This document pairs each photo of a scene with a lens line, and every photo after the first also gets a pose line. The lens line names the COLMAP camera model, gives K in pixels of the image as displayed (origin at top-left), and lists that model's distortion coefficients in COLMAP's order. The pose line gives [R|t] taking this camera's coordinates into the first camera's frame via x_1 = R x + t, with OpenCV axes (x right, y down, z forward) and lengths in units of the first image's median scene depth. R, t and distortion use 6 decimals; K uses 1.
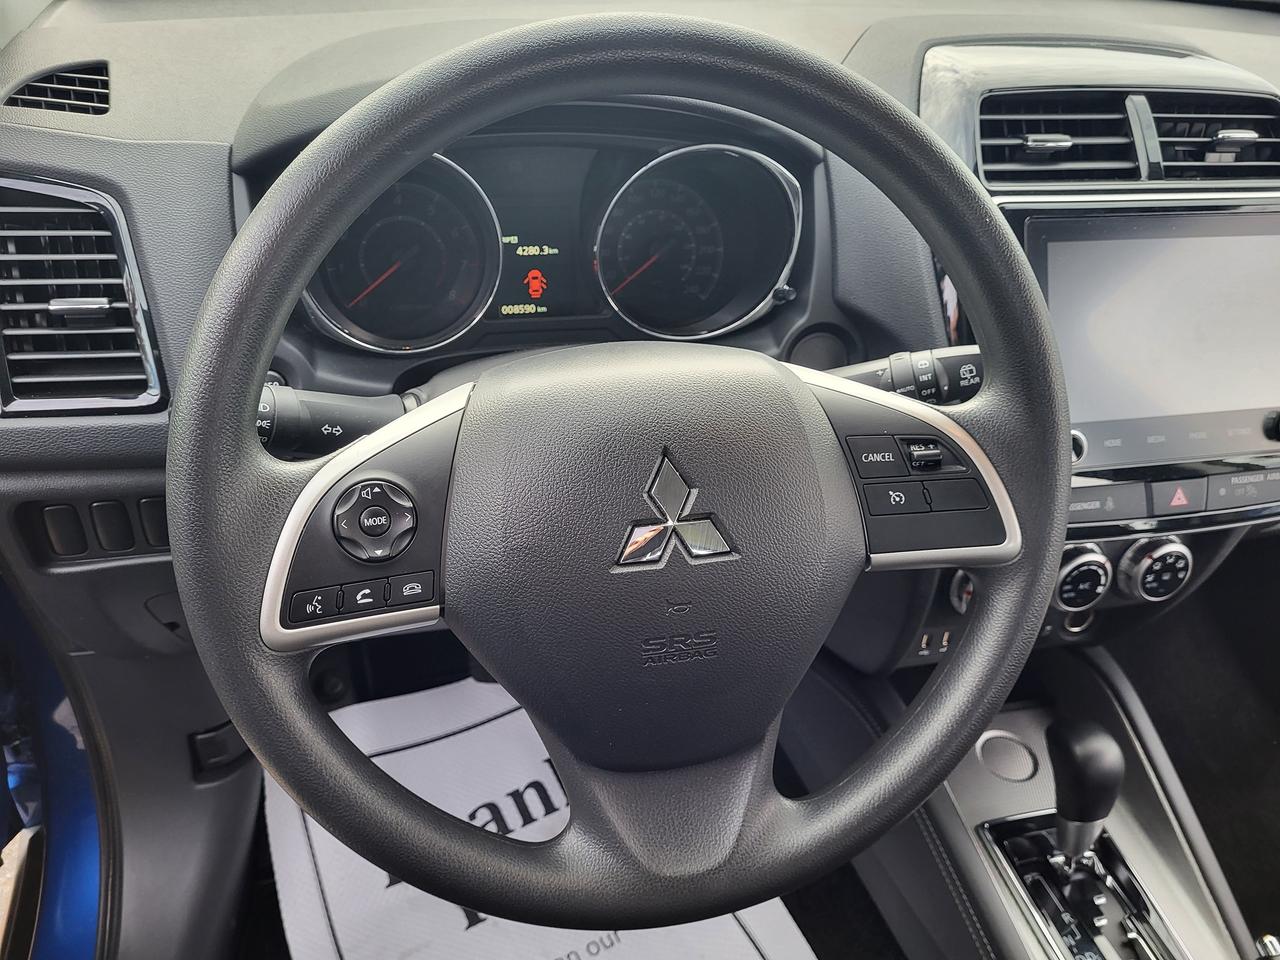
lens RADIAL K [[988.9, 0, 613.8], [0, 988.9, 482.0], [0, 0, 1]] dist [0.021069, -0.025775]
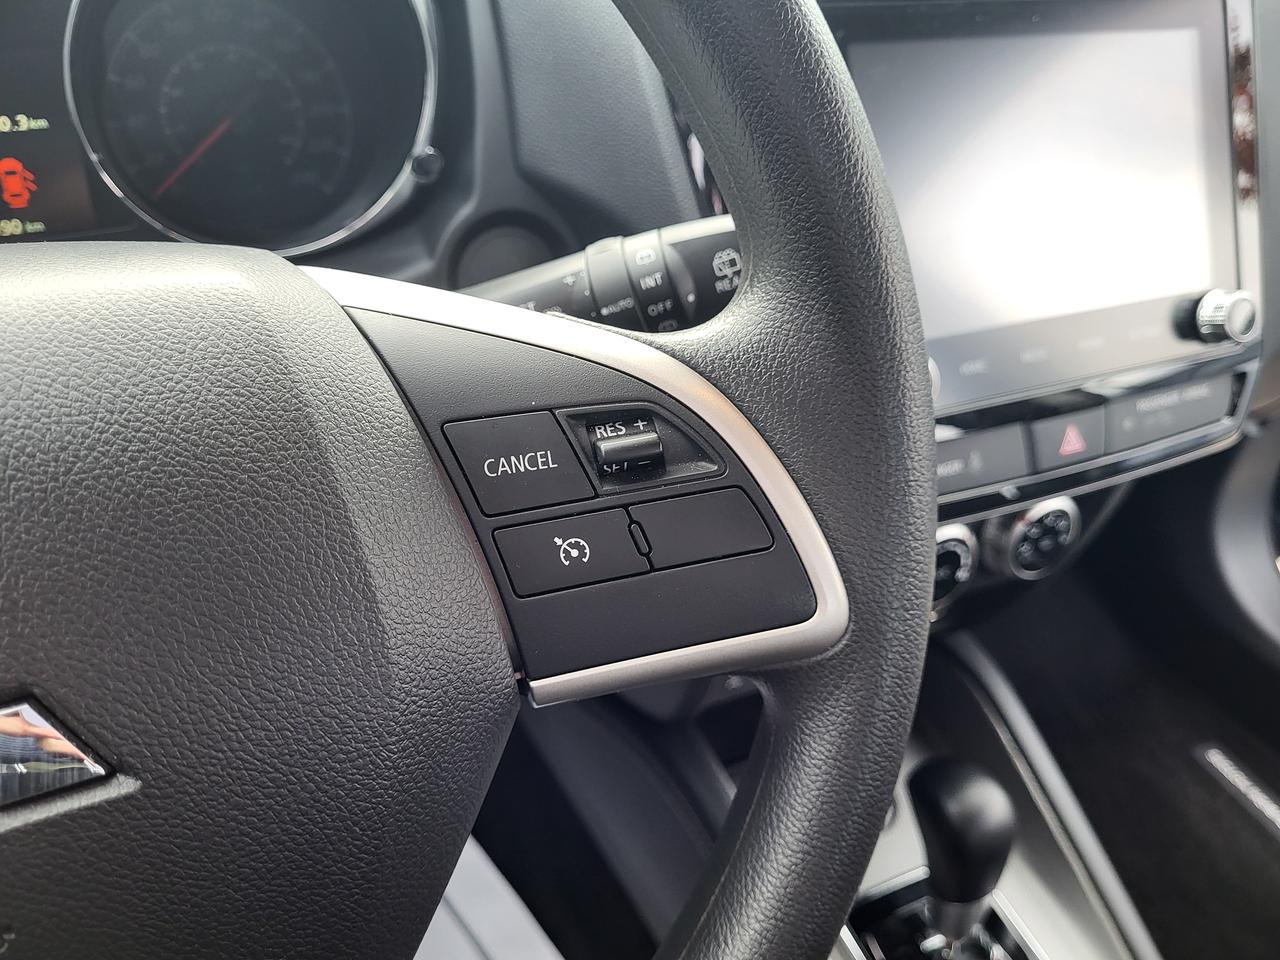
lens RADIAL K [[986.2, 0, 610.6], [0, 986.2, 485.2], [0, 0, 1]] dist [-0.005393, -0.034214]
pose [[0.983535, -0.109434, 0.143819, 0.171924], [0.101237, 0.992856, 0.063153, -0.027612], [-0.149702, -0.047553, 0.987587, 0.400512]]
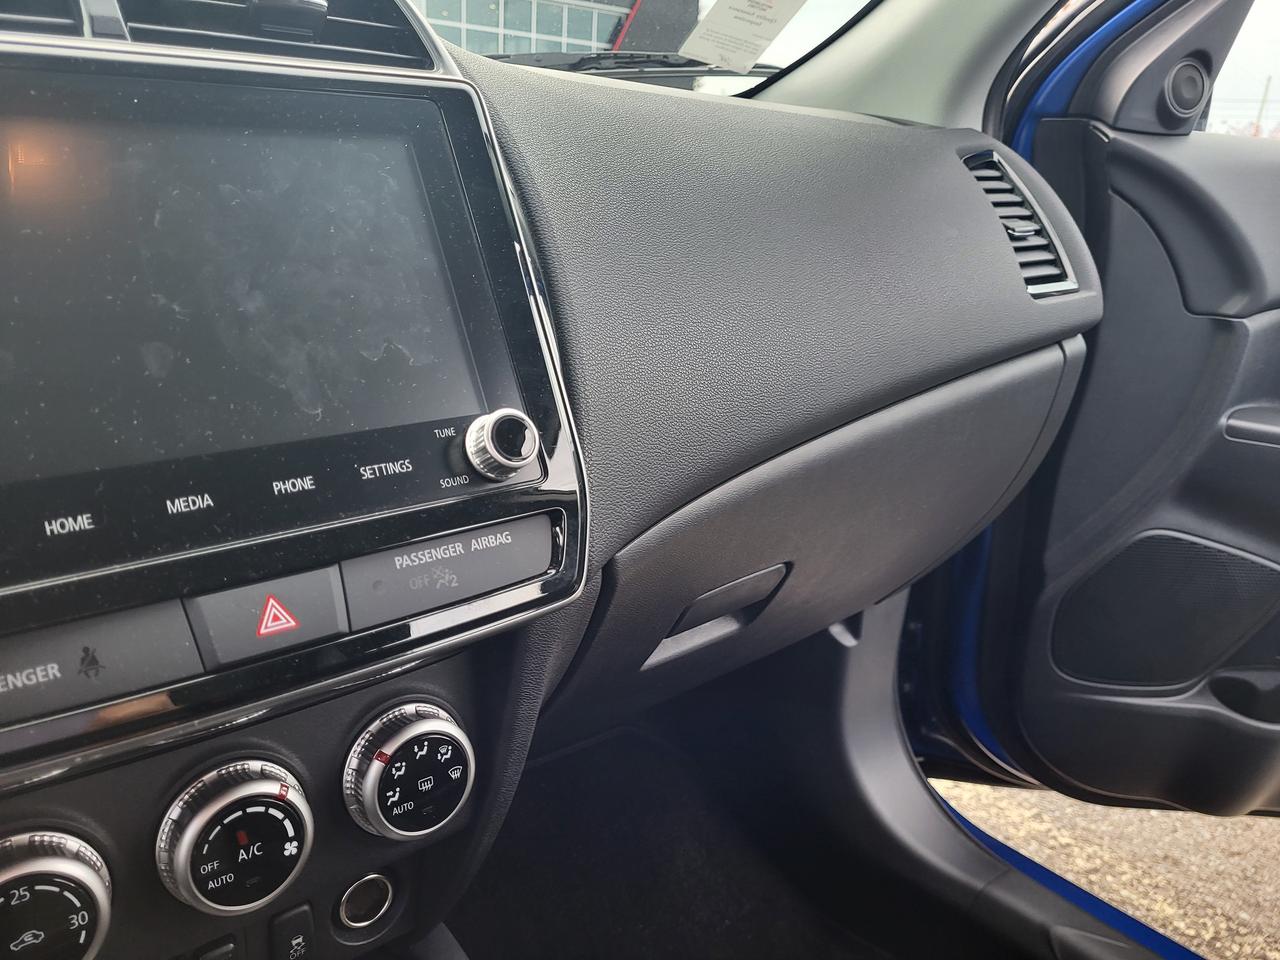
lens RADIAL K [[988.9, 0, 613.8], [0, 988.9, 482.0], [0, 0, 1]] dist [0.021069, -0.025775]
pose [[0.902762, -0.160238, 0.399181, 0.536400], [0.263859, 0.939204, -0.219715, 0.100590], [-0.339705, 0.303678, 0.890157, 0.510474]]
